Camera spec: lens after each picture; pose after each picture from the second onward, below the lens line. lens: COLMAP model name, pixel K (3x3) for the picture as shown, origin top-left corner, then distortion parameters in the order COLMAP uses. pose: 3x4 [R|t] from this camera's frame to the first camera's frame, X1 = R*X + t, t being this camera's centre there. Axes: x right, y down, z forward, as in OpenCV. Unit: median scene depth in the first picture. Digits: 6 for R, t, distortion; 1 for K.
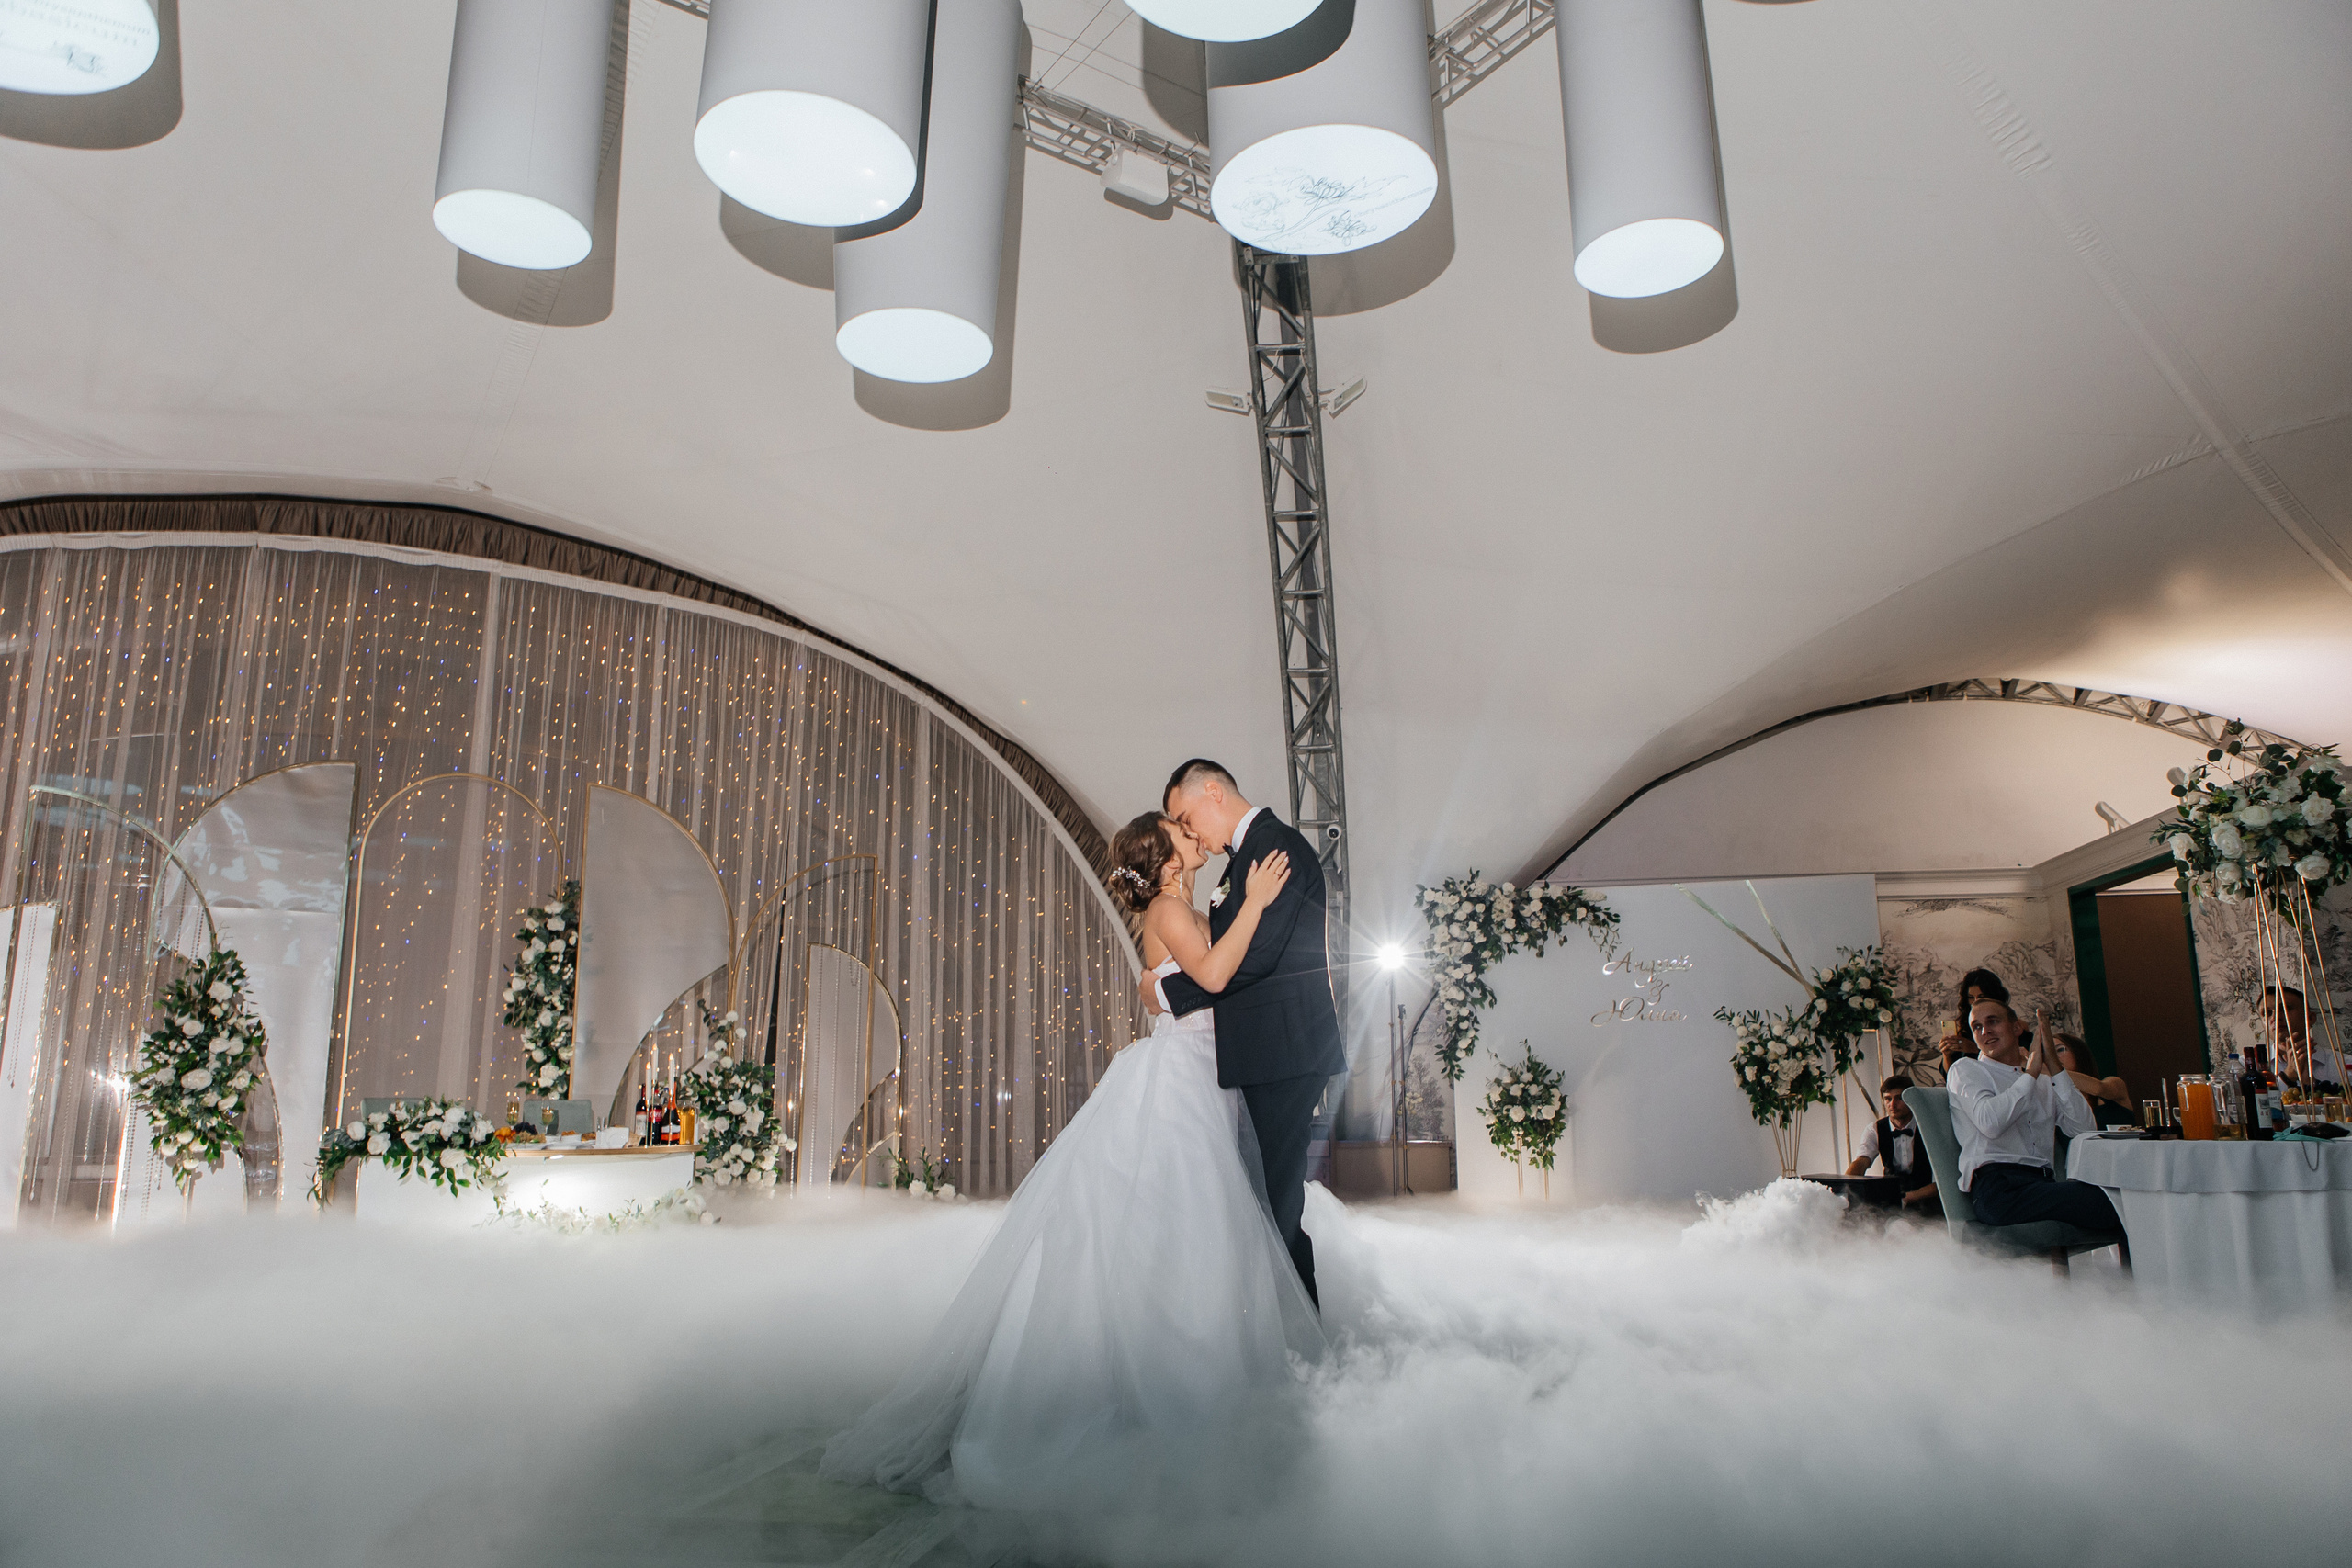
lens RADIAL K [[1591.9, 0, 1175.8], [0, 1591.9, 785.7], [0, 0, 1]] dist [-0.026450, 0.019633]
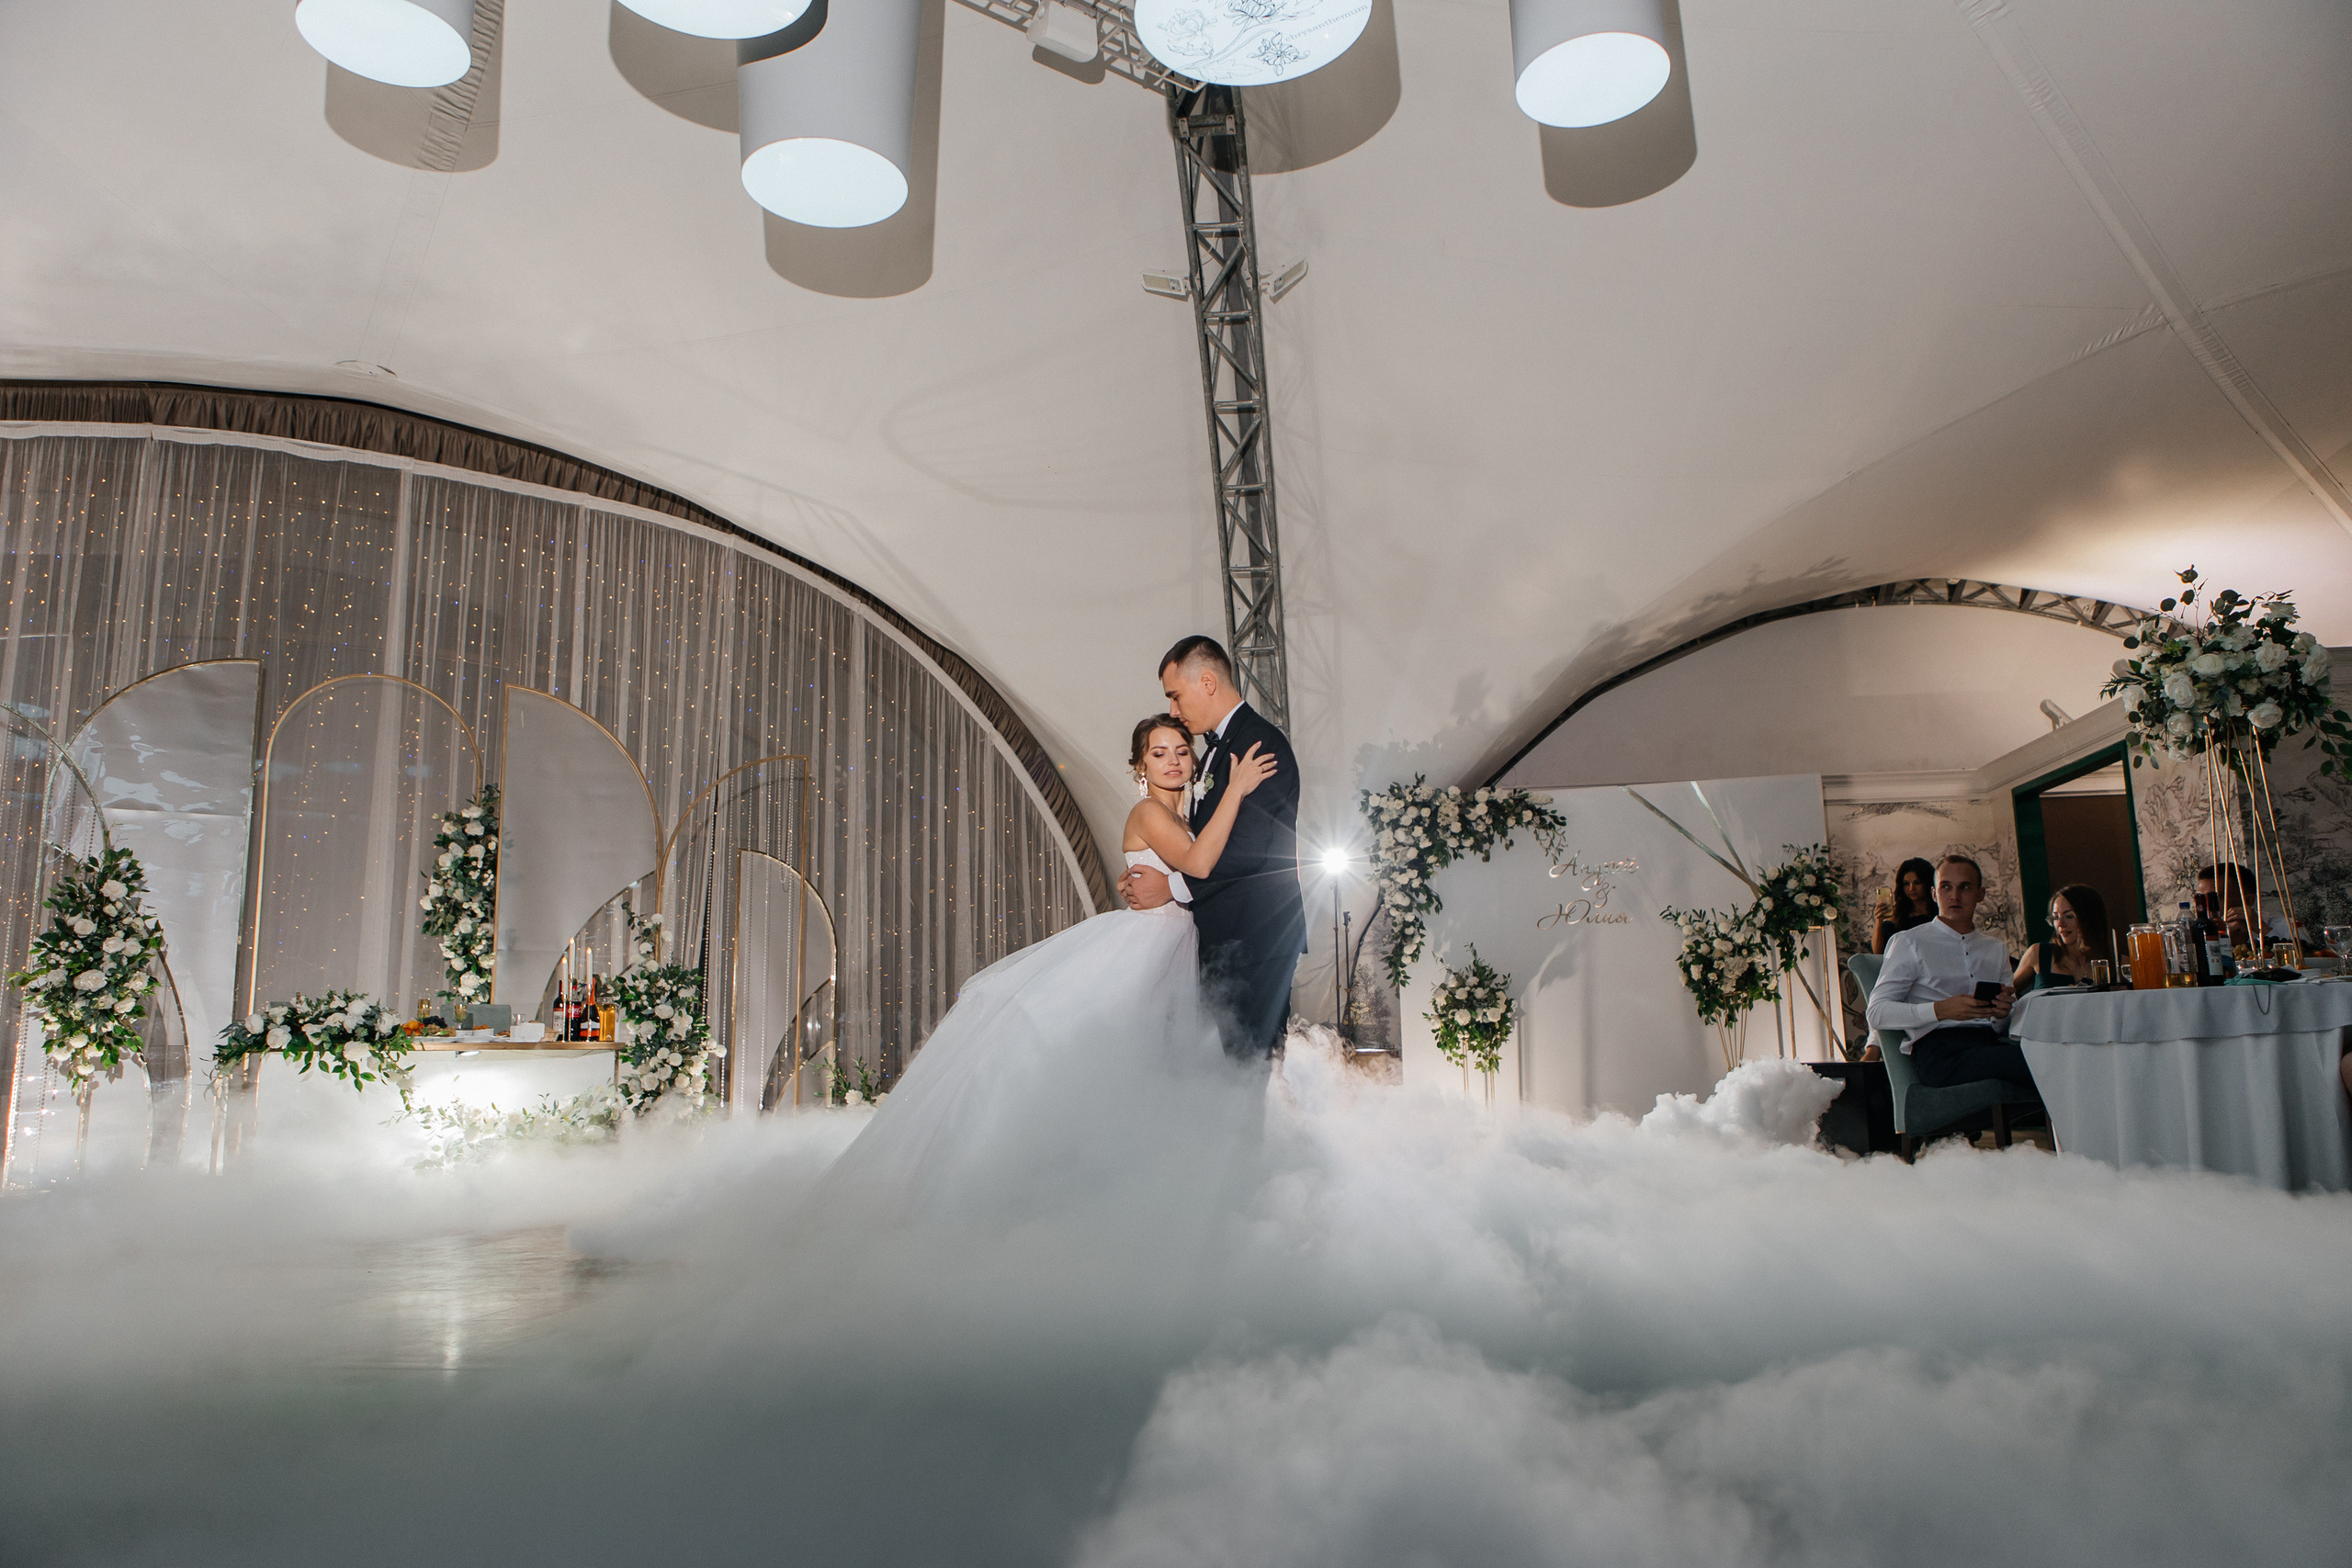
lens RADIAL K [[1588.5, 0, 1176.4], [0, 1588.5, 788.7], [0, 0, 1]] dist [-0.026929, 0.019368]
pose [[0.999548, -0.006939, 0.029260, 0.008858], [0.005979, 0.999444, 0.032796, 0.031909], [-0.029471, -0.032606, 0.999034, 0.022713]]
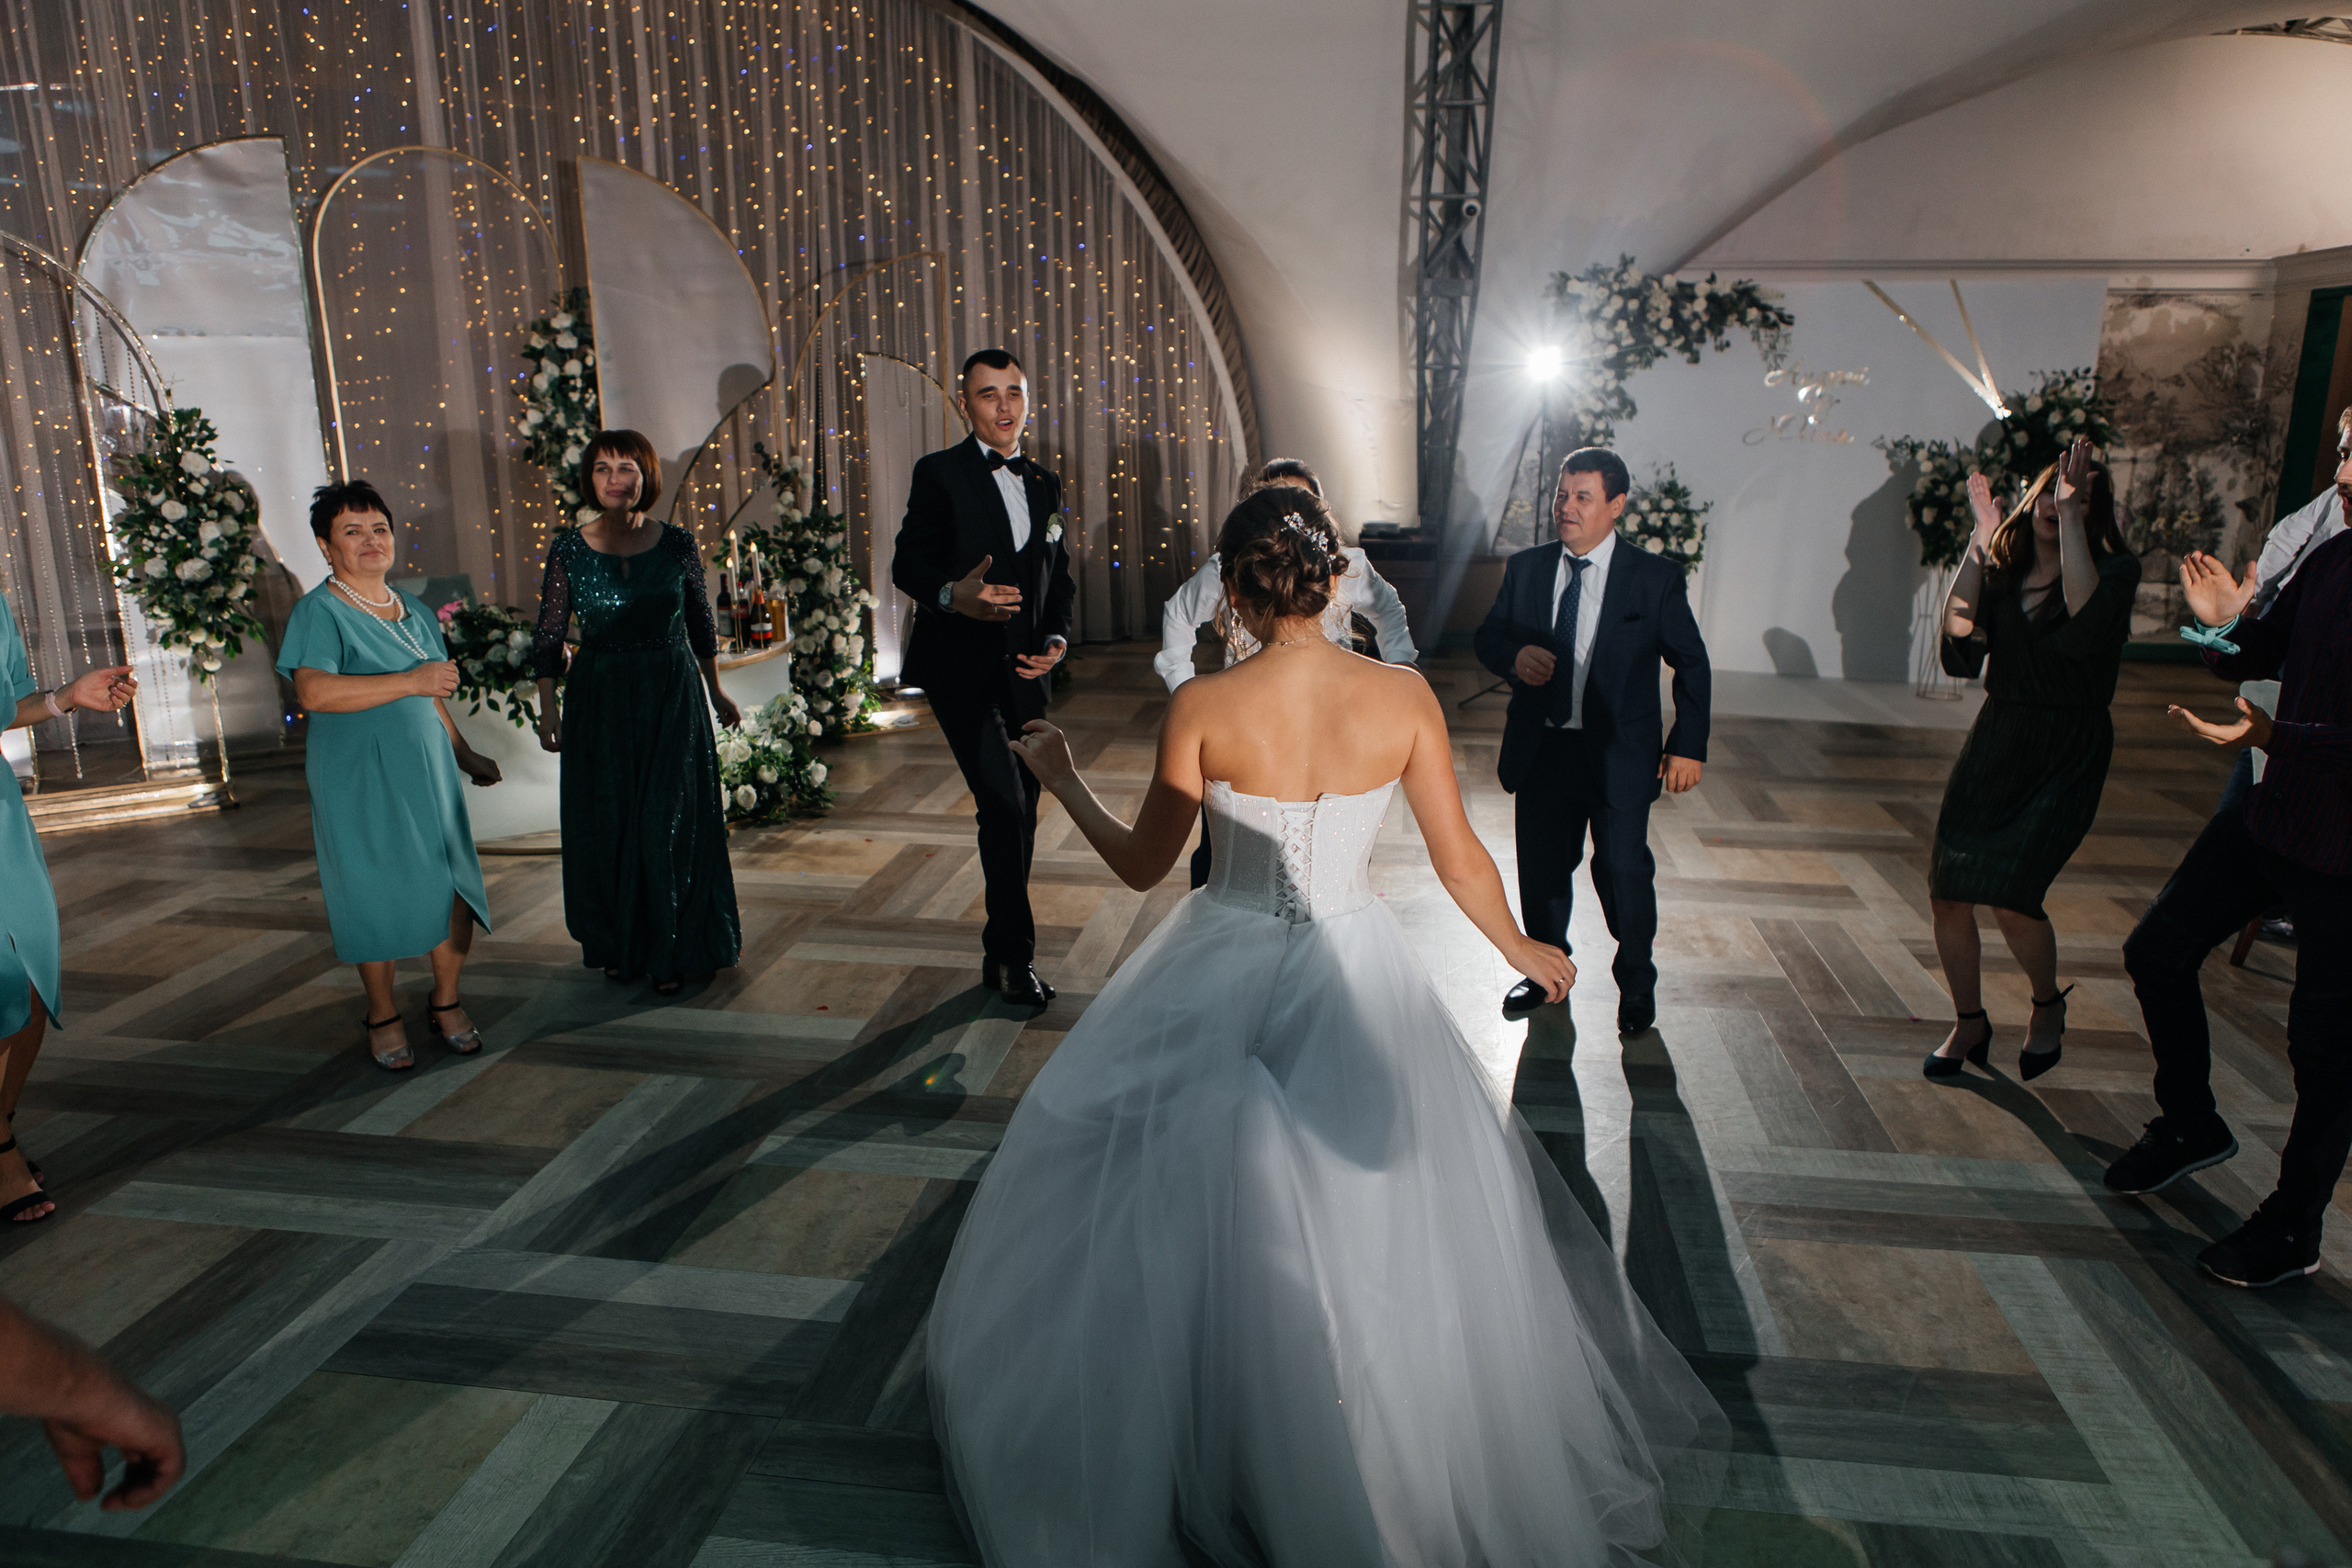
lens RADIAL K [[1596.0, 0, 1178.6], [0, 1596.0, 784.0], [0, 0, 1]] dist [-0.022374, 0.017265]
pose [[0.999747, 0.001221, 0.022470, -0.081631], [-0.010840, 0.901173, 0.433325, -0.066018], [-0.019720, -0.433459, 0.900958, 0.127556]]
